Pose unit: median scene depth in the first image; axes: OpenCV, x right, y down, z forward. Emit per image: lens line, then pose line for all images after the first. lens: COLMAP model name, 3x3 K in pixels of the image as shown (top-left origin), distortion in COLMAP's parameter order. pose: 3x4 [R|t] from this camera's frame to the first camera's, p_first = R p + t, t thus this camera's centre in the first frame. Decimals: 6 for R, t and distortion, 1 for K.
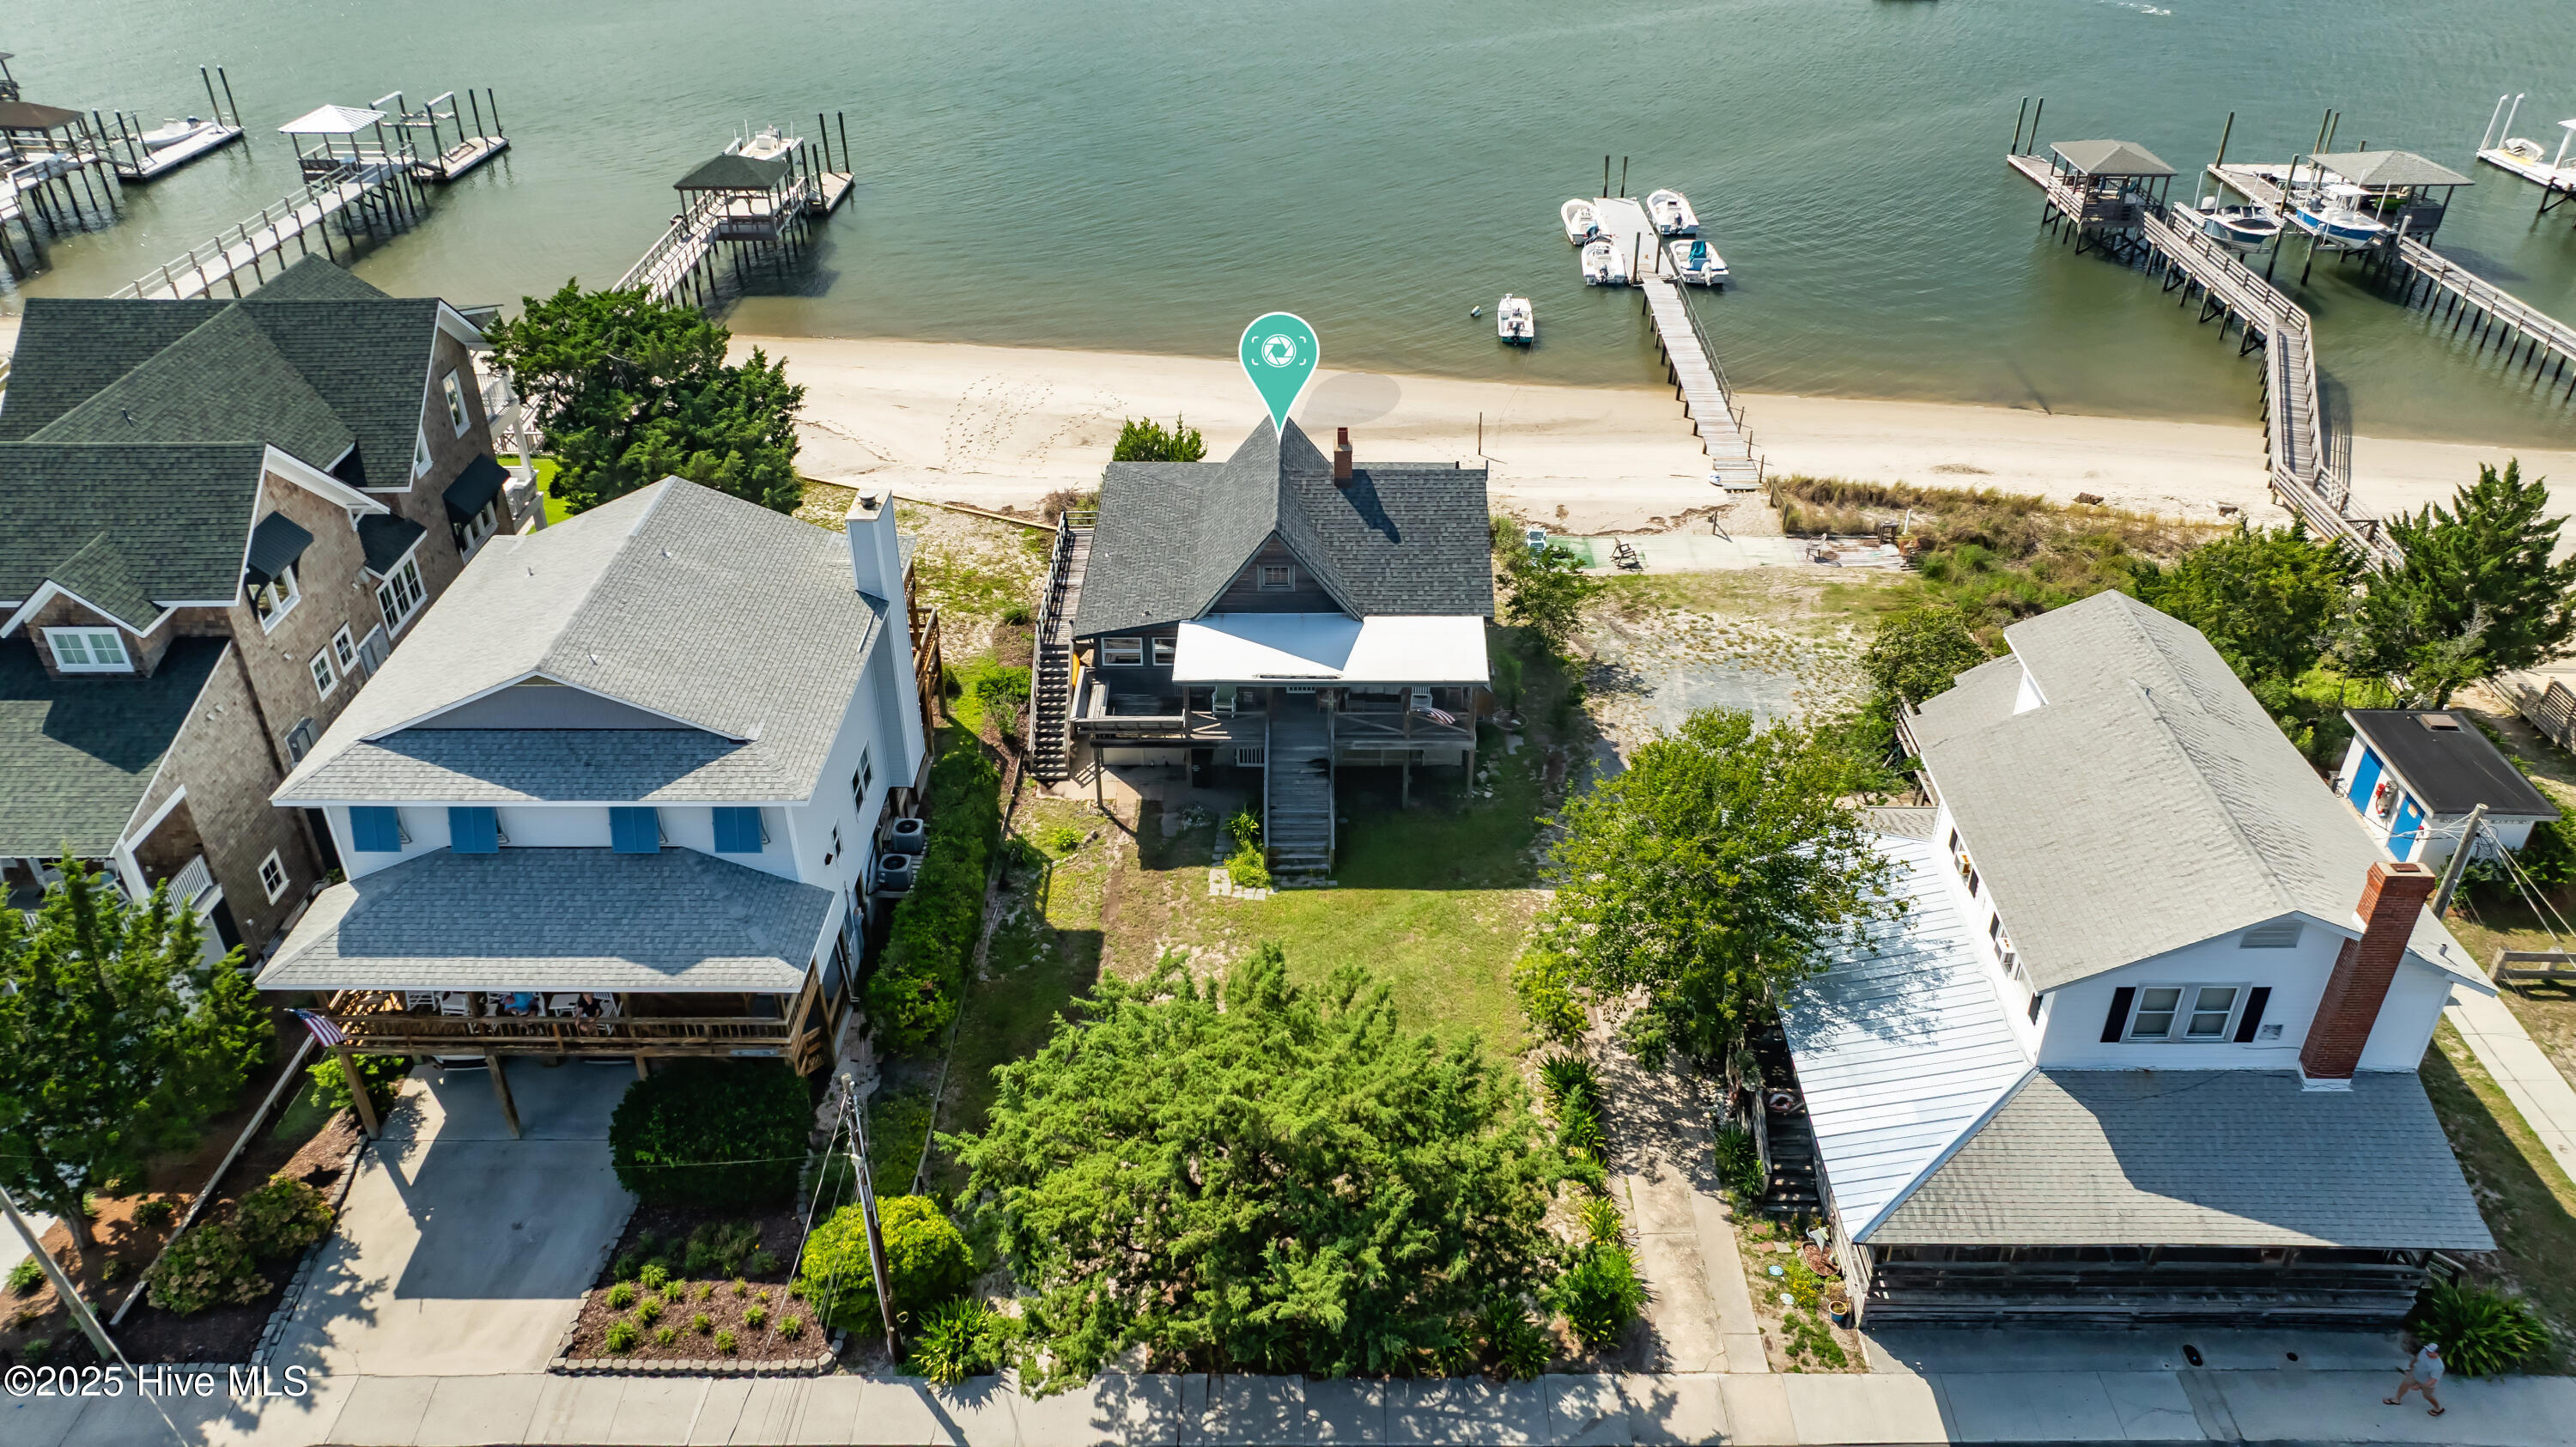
lens RADIAL K [[1770.6, 0, 1294.9], [0, 1770.6, 712.2], [0, 0, 1]] dist [-0.014025, 0.007267]
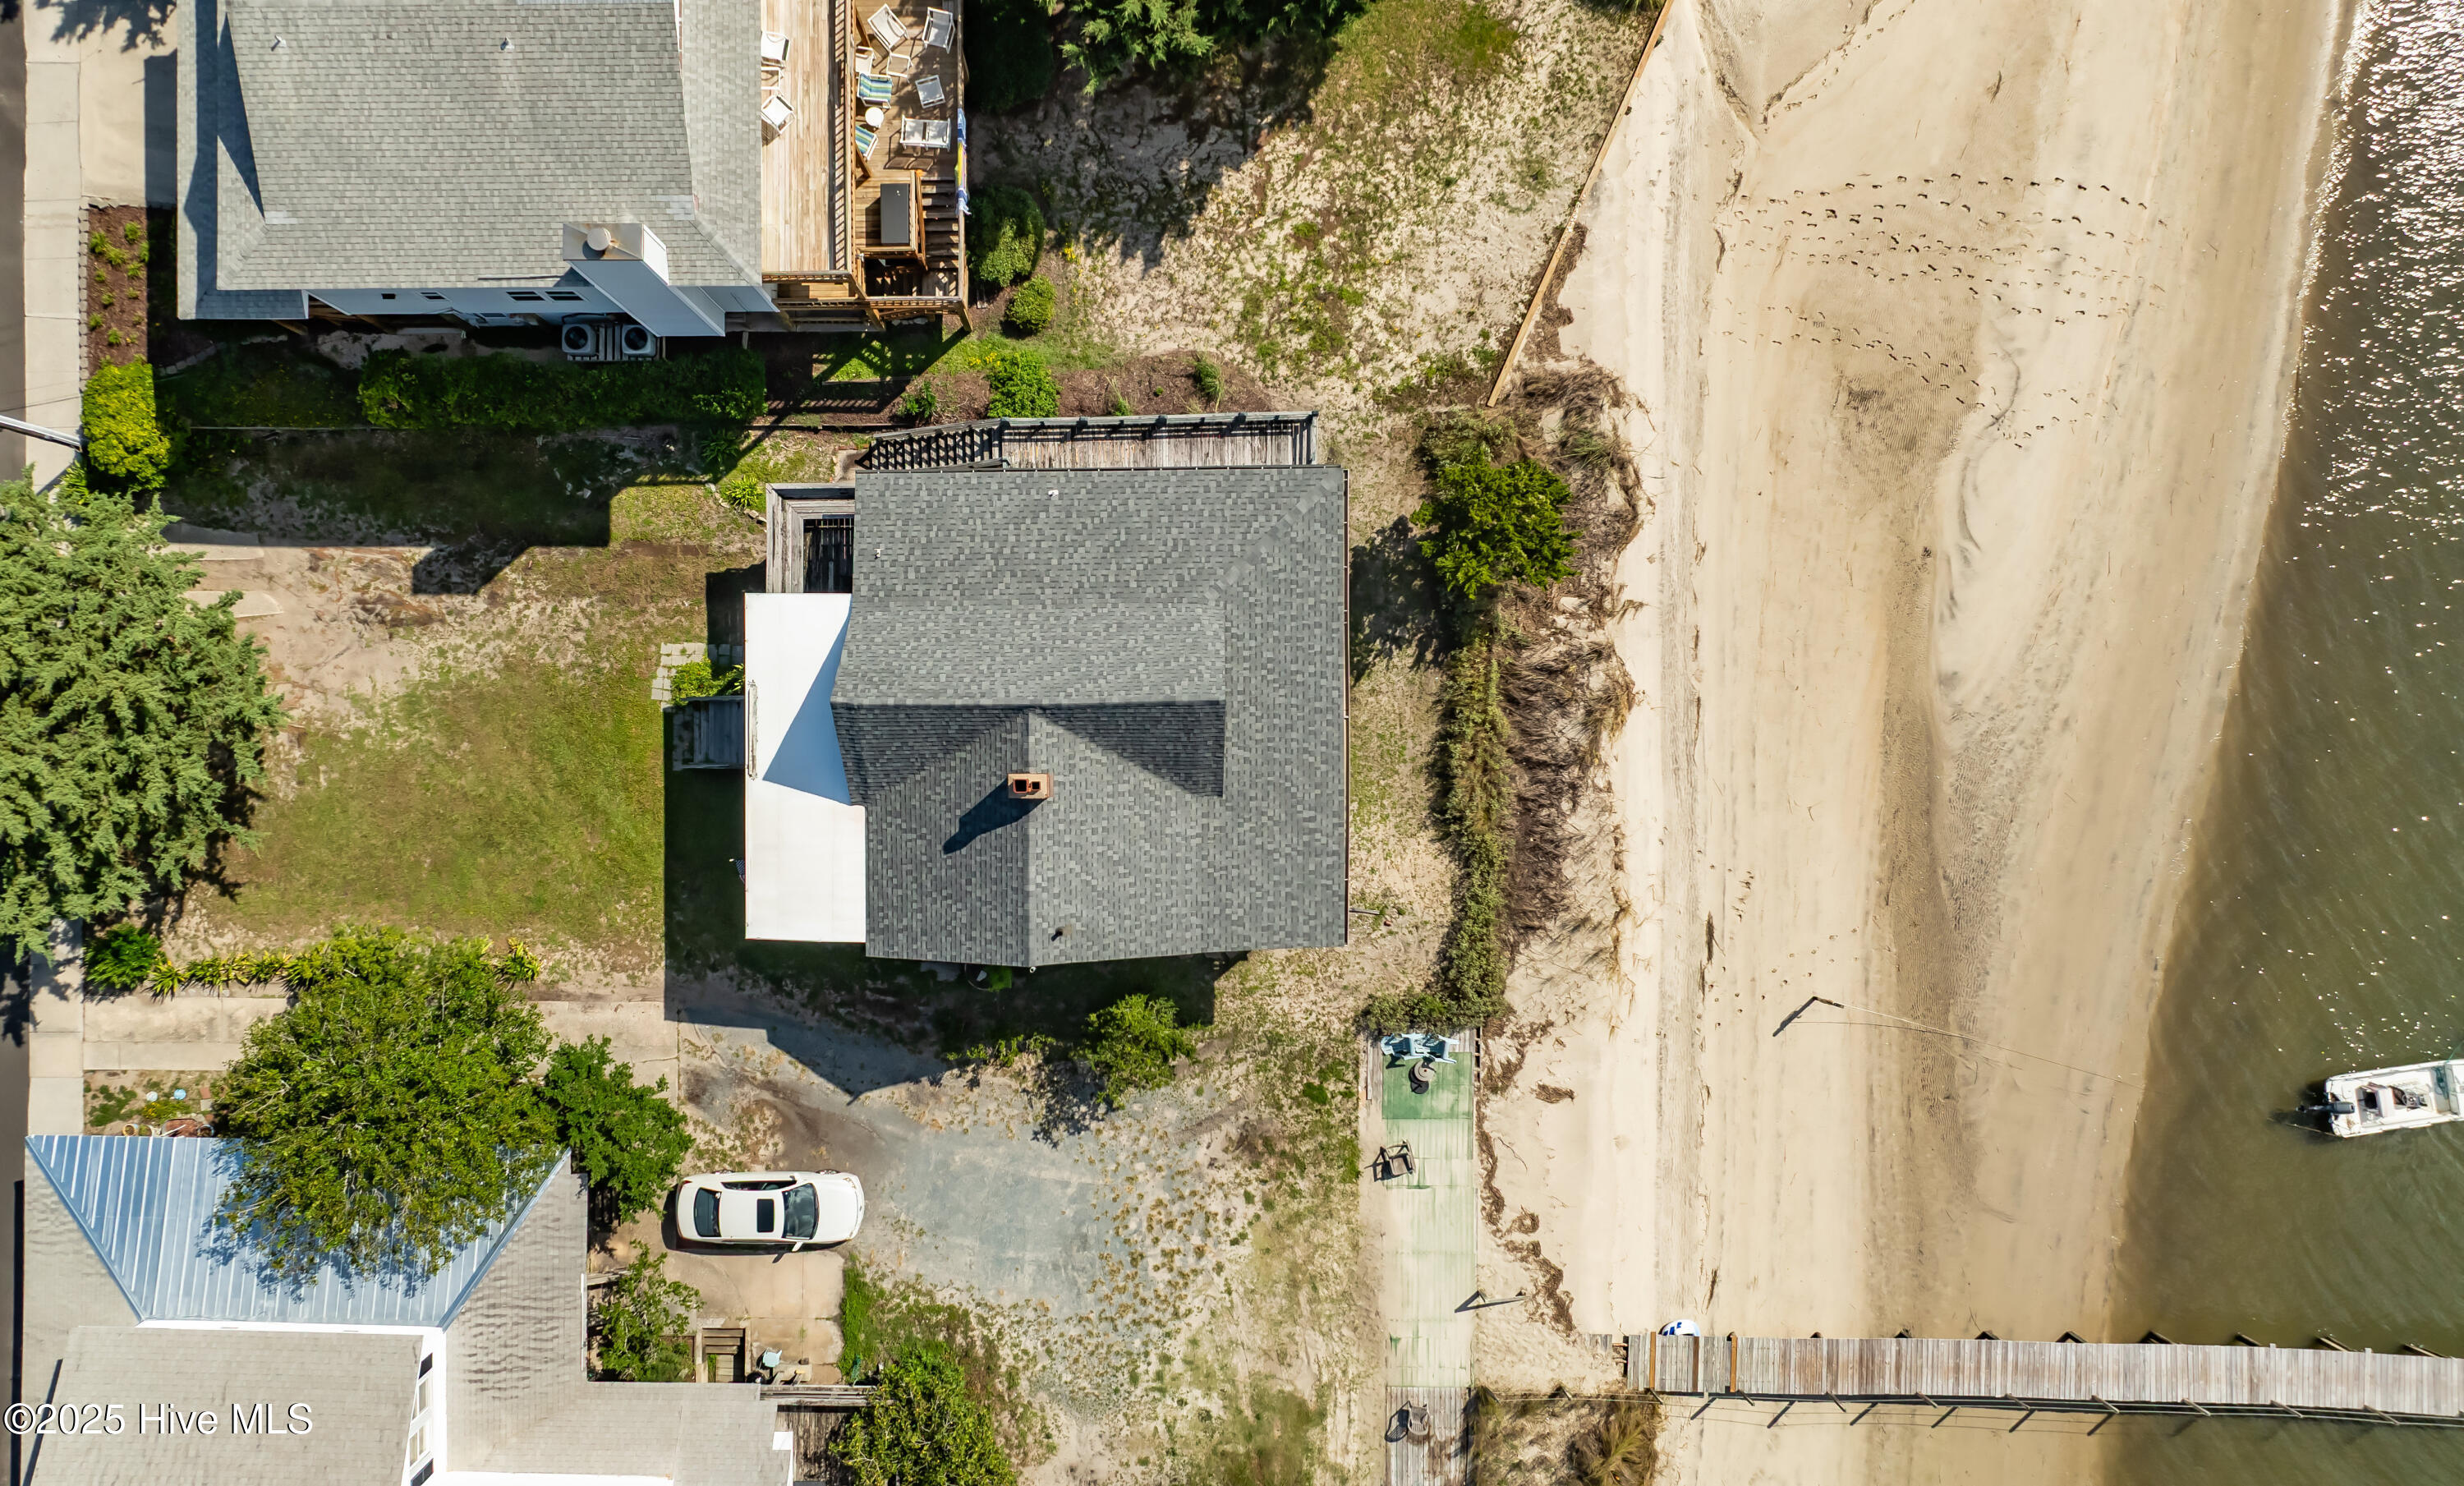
lens RADIAL K [[1926.3, 0, 1214.1], [0, 1926.3, 745.7], [0, 0, 1]] dist [0.000349, -0.001007]
pose [[0.007436, 0.999880, 0.013577, -0.002836], [-0.534461, -0.007501, 0.845160, -1.008428], [0.845161, -0.013541, 0.534341, 0.676939]]
